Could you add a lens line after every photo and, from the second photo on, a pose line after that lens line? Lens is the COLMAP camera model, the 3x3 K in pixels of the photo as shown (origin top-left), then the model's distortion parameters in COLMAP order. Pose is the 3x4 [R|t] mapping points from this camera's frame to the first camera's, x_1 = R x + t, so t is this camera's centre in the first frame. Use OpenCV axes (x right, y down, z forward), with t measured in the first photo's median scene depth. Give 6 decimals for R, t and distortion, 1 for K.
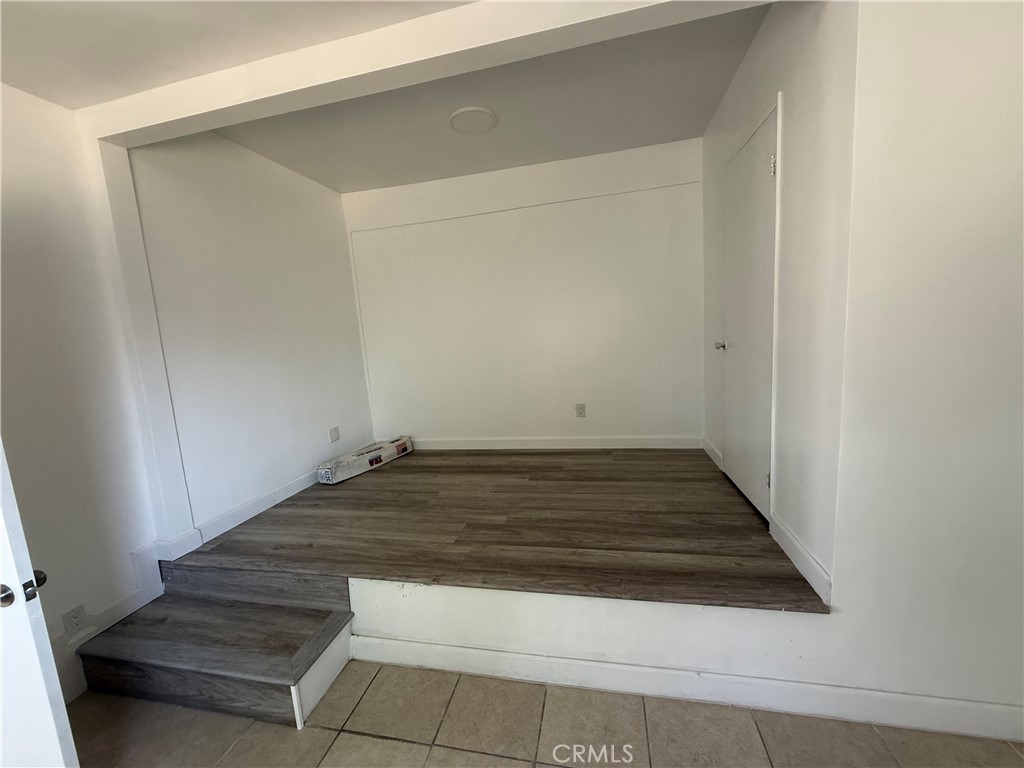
lens RADIAL K [[407.0, 0, 509.4], [0, 407.0, 384.2], [0, 0, 1]] dist [-0.000496, 0.000553]
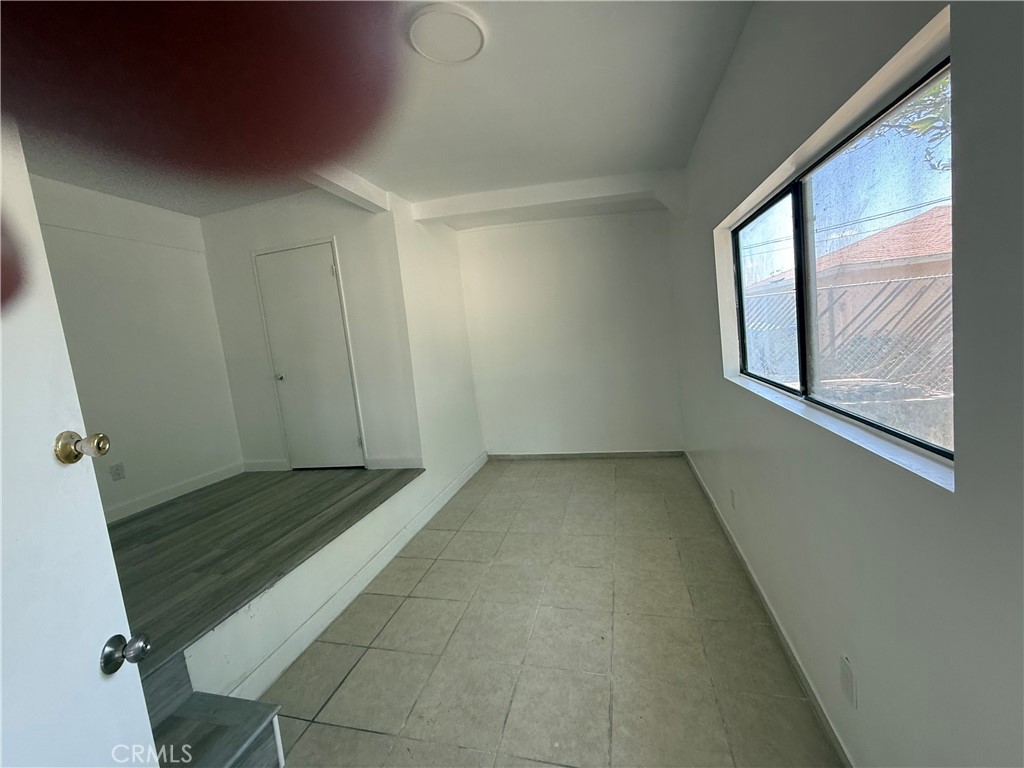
lens RADIAL K [[407.0, 0, 509.4], [0, 407.0, 384.2], [0, 0, 1]] dist [-0.000496, 0.000553]
pose [[0.045489, -0.042525, 0.998059, -1.070569], [0.234251, 0.971690, 0.030725, 0.090061], [-0.971111, 0.232399, 0.054163, 0.209672]]
